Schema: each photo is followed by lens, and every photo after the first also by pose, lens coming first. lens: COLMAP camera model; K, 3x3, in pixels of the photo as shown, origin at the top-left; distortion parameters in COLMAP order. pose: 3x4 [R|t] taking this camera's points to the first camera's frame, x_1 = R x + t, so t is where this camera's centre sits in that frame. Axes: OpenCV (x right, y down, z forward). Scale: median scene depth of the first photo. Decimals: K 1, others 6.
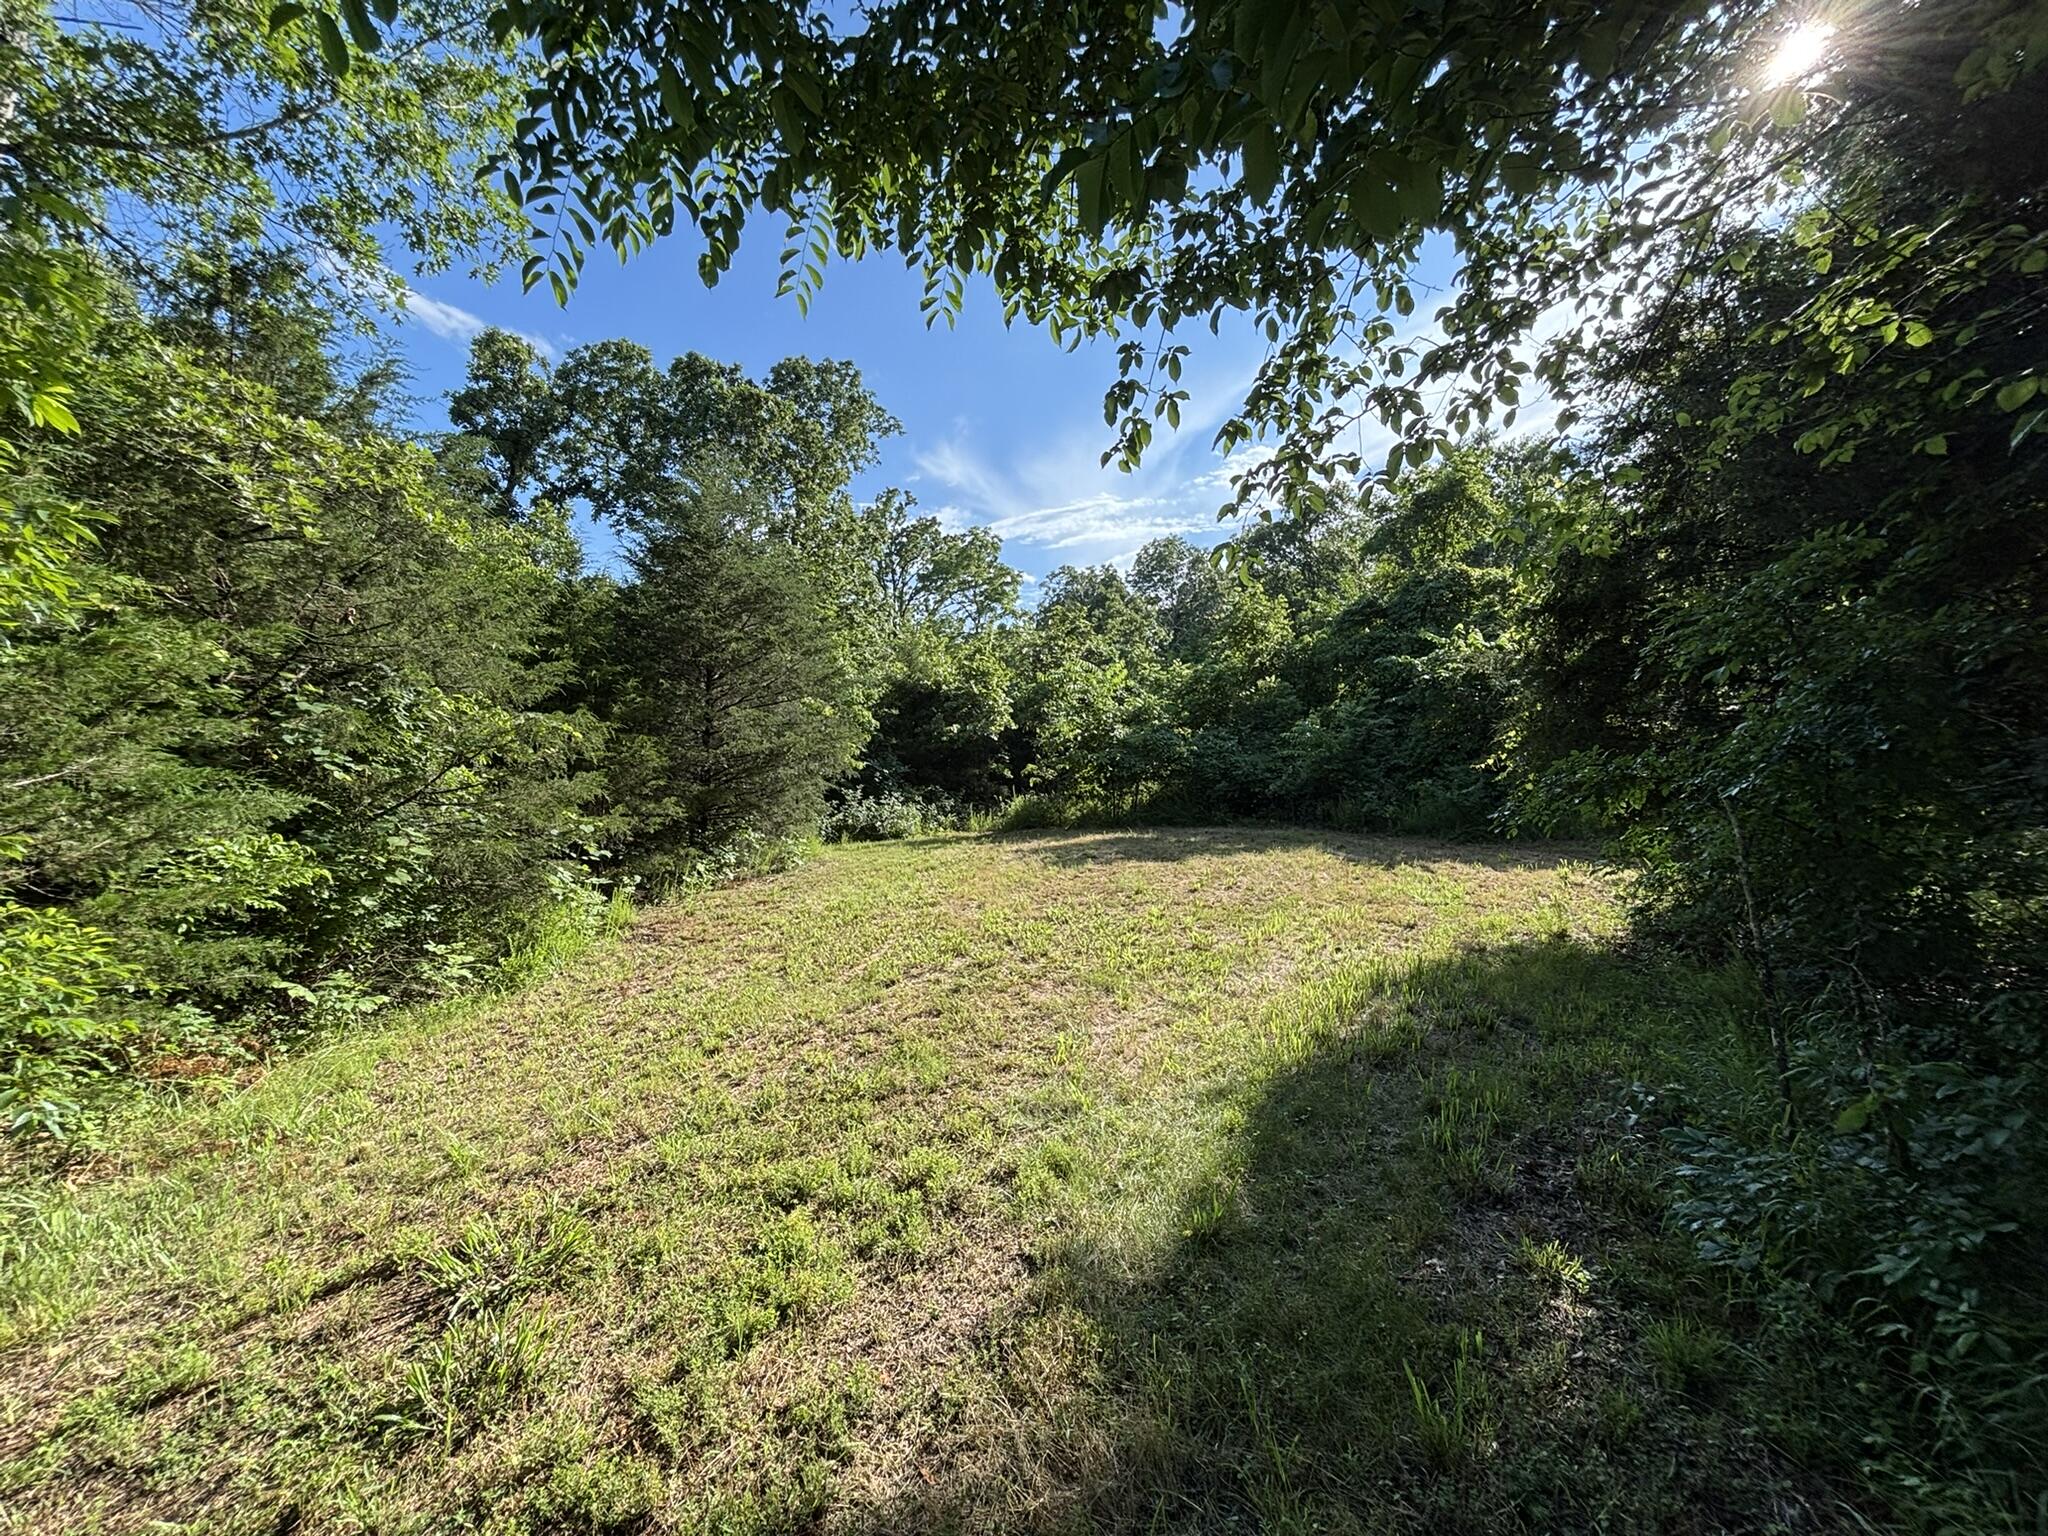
lens RADIAL K [[833.1, 0, 1027.5], [0, 833.1, 777.5], [0, 0, 1]] dist [0.004700, 0.000248]
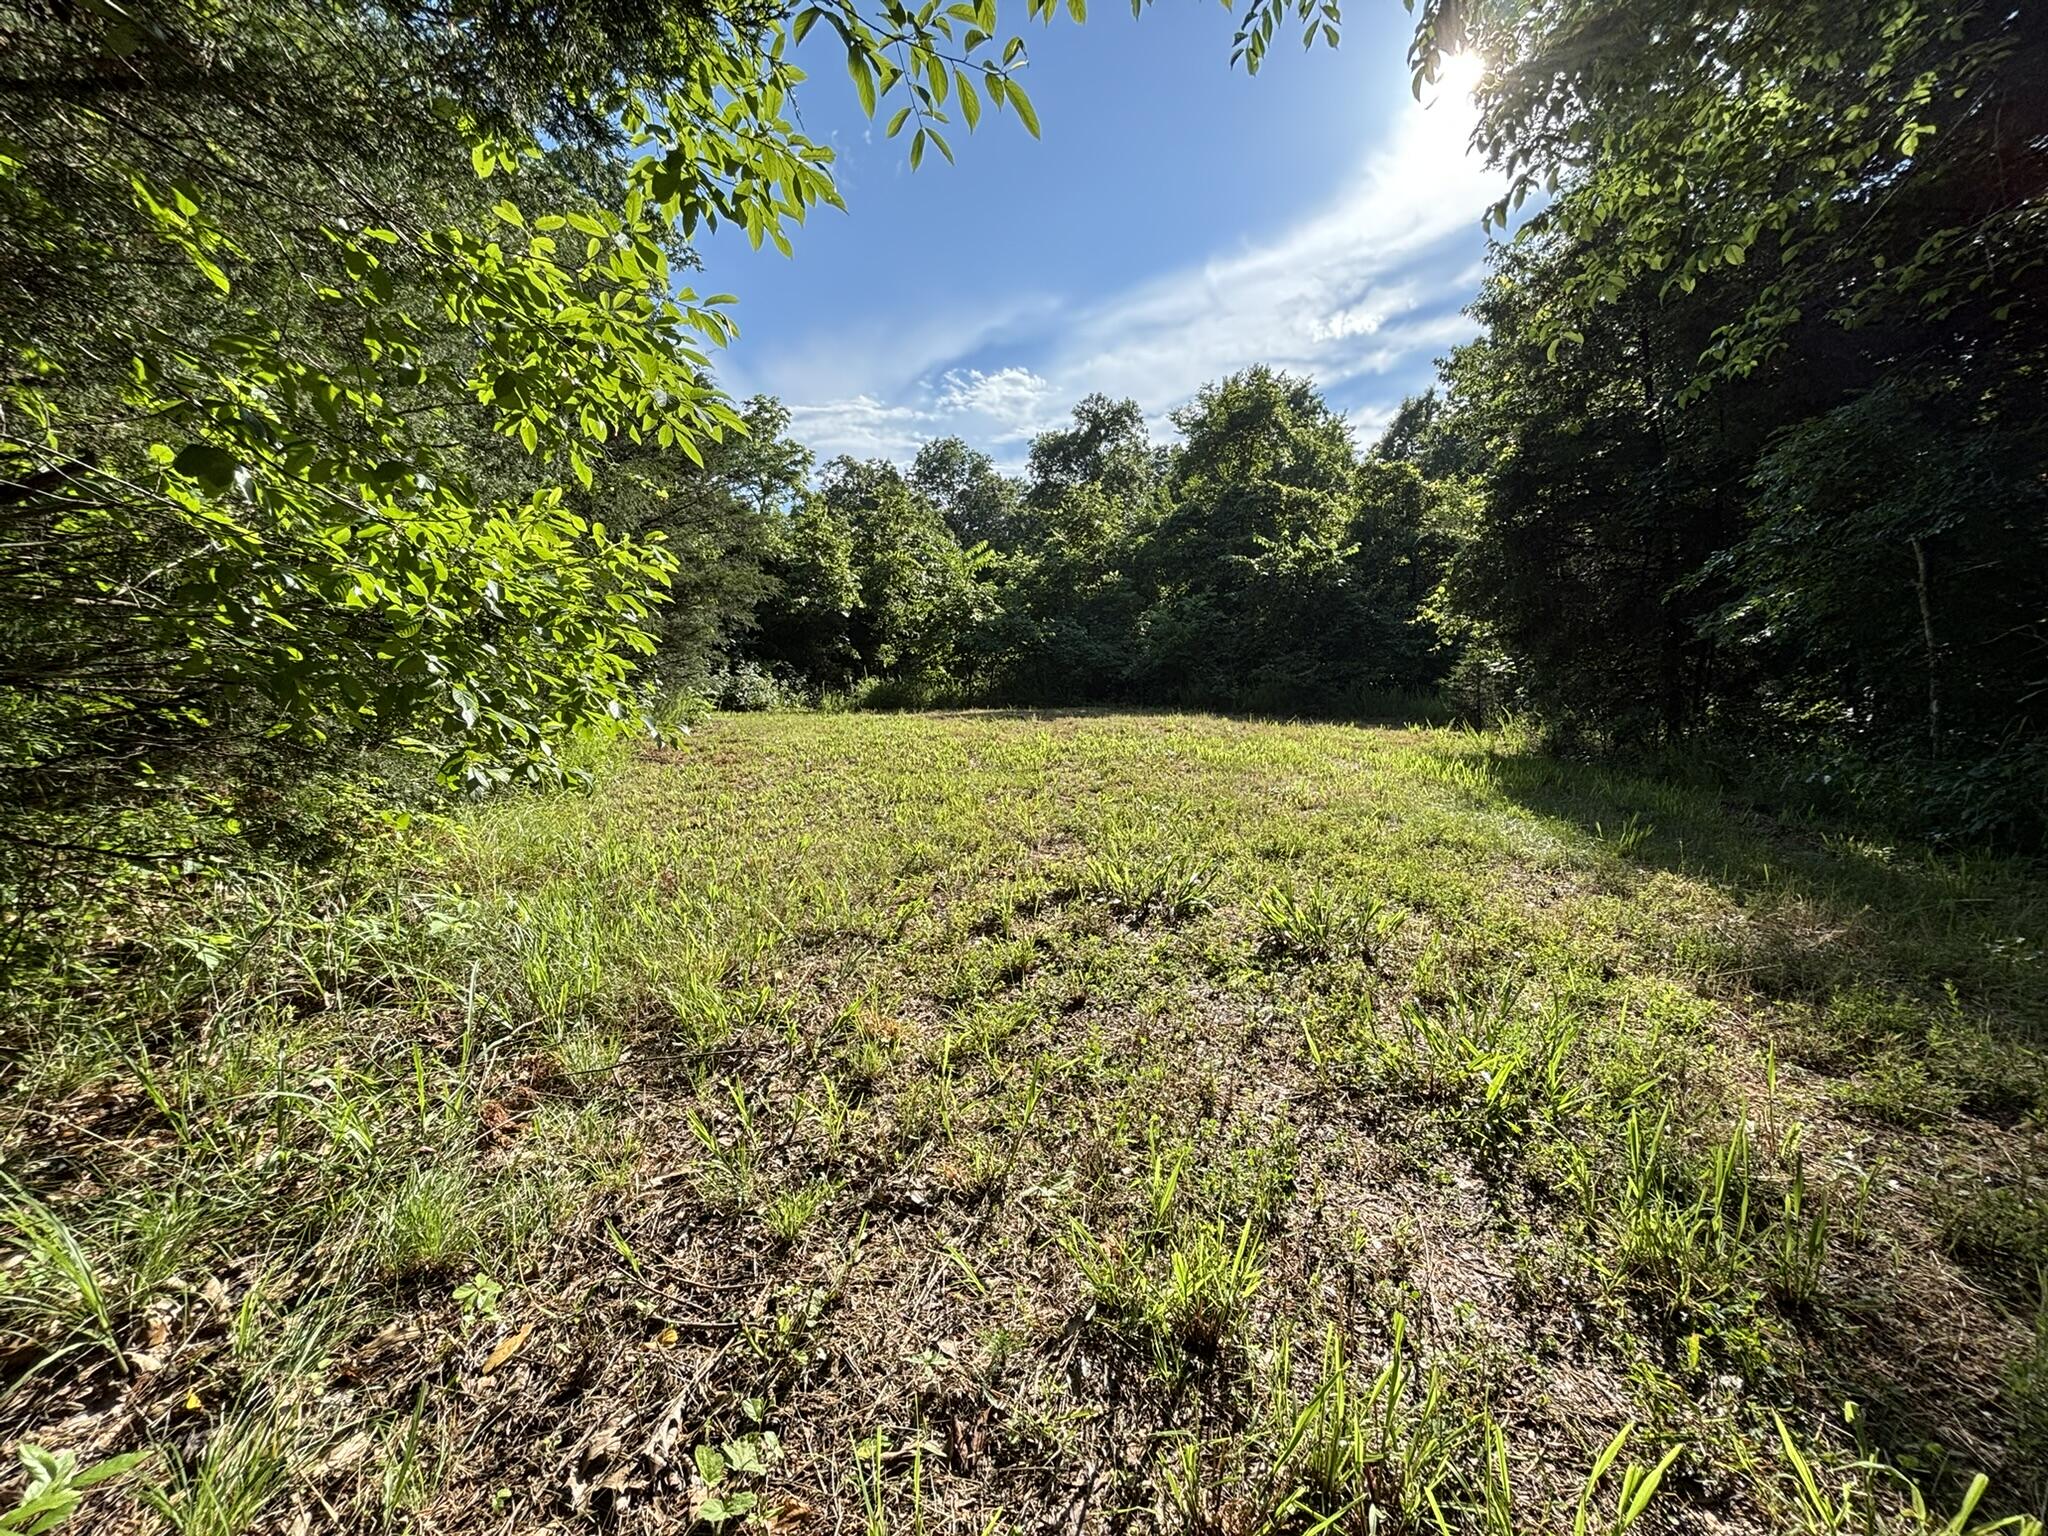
lens RADIAL K [[833.1, 0, 1033.6], [0, 833.1, 775.8], [0, 0, 1]] dist [0.004700, 0.000248]
pose [[0.949744, -0.001597, 0.313023, -0.439075], [-0.027999, 0.995545, 0.090030, 0.146286], [-0.311772, -0.094270, 0.945469, 0.039672]]
